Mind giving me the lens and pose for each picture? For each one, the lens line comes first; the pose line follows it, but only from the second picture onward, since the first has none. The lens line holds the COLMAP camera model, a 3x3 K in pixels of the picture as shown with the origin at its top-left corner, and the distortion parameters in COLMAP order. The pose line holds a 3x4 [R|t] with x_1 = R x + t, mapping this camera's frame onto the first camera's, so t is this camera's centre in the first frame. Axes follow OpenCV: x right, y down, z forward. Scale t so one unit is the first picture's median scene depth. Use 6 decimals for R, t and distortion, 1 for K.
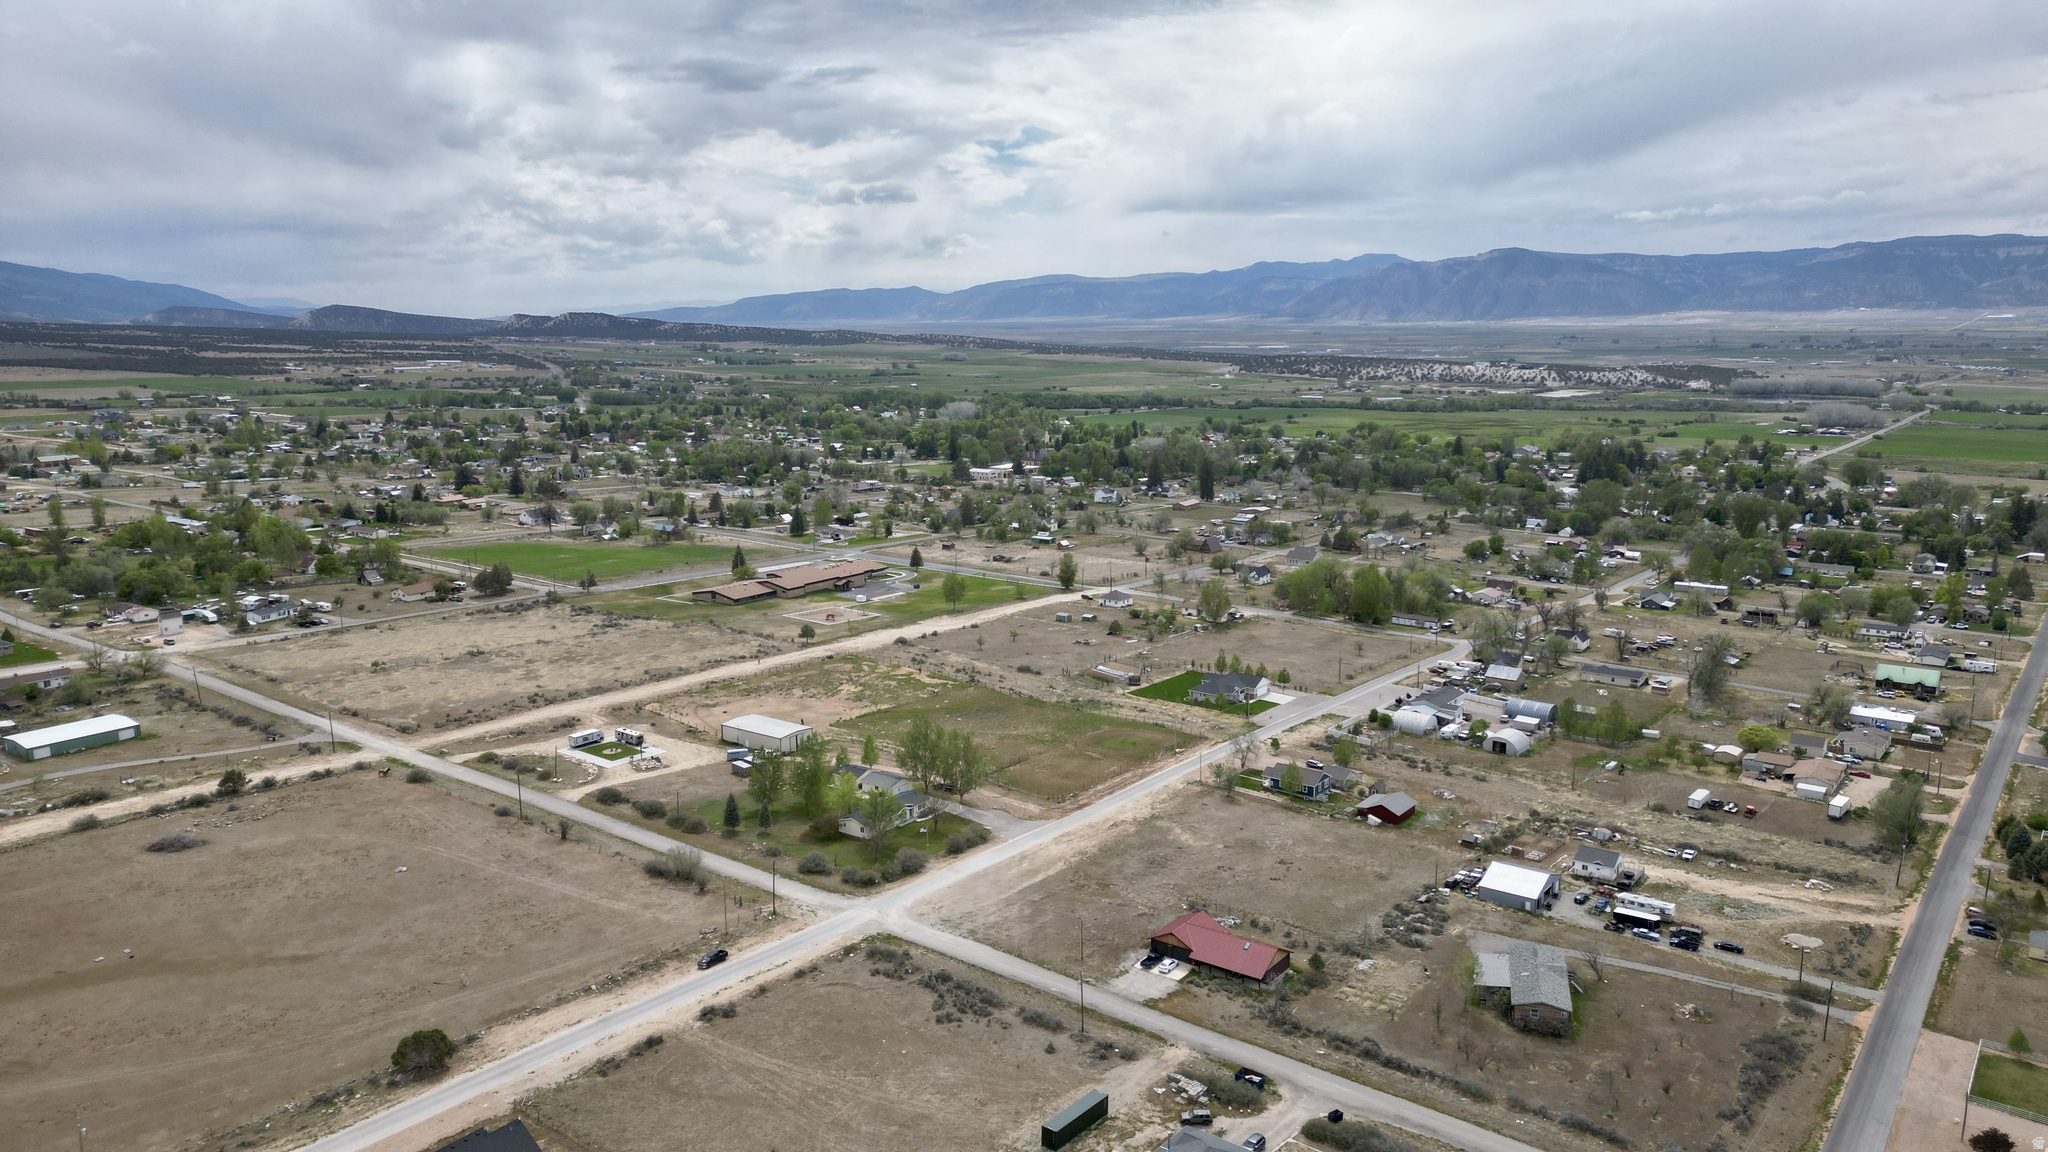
lens RADIAL K [[1421.4, 0, 1024.0], [0, 1421.4, 576.0], [0, 0, 1]] dist [0.117242, -0.135731]
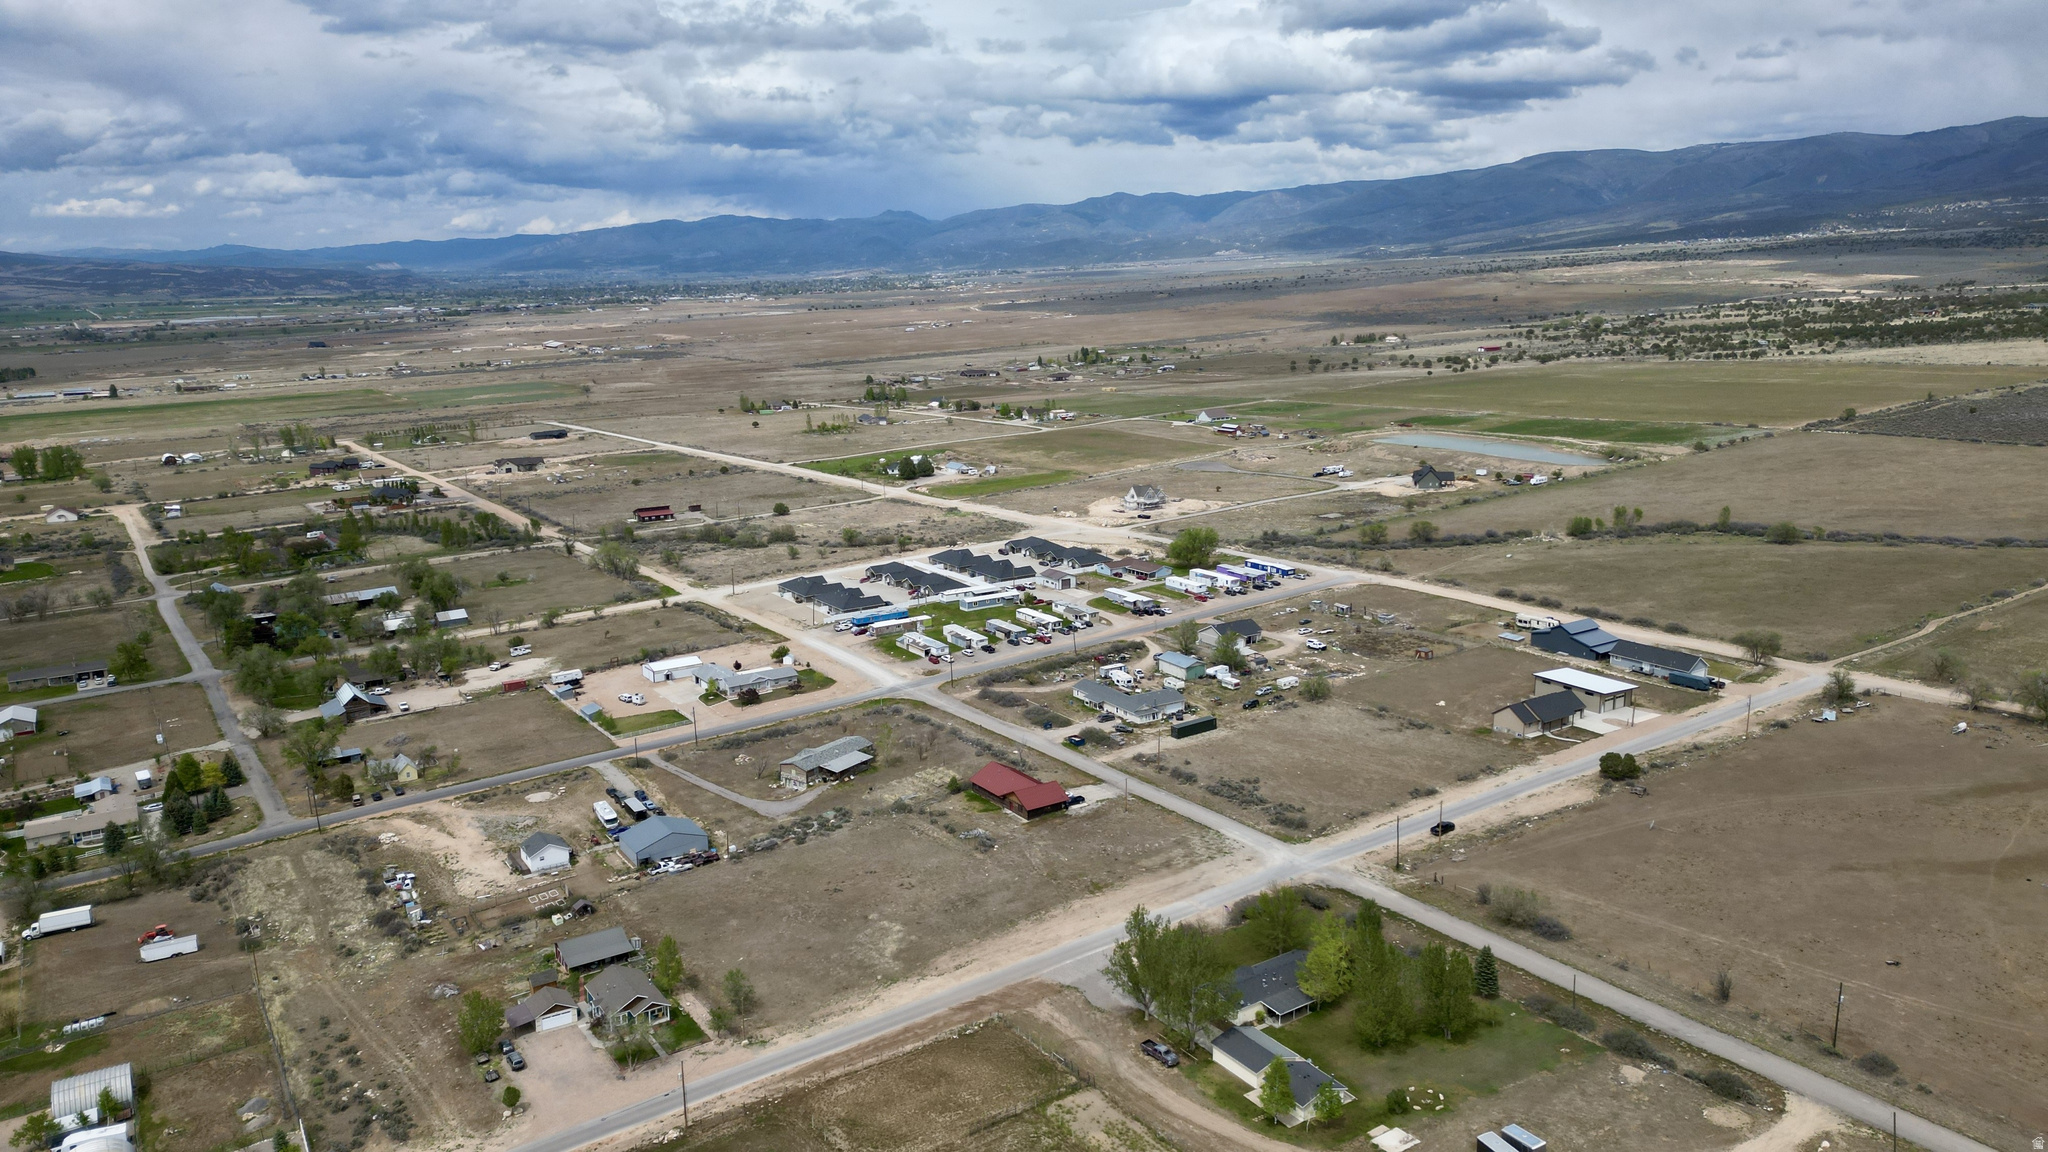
lens RADIAL K [[1421.4, 0, 1024.0], [0, 1421.4, 576.0], [0, 0, 1]] dist [0.117242, -0.135731]
pose [[-0.944933, -0.048903, 0.323589, -0.196826], [0.081868, 0.922011, 0.378410, -0.289072], [-0.316858, 0.384064, -0.867235, 1.525728]]
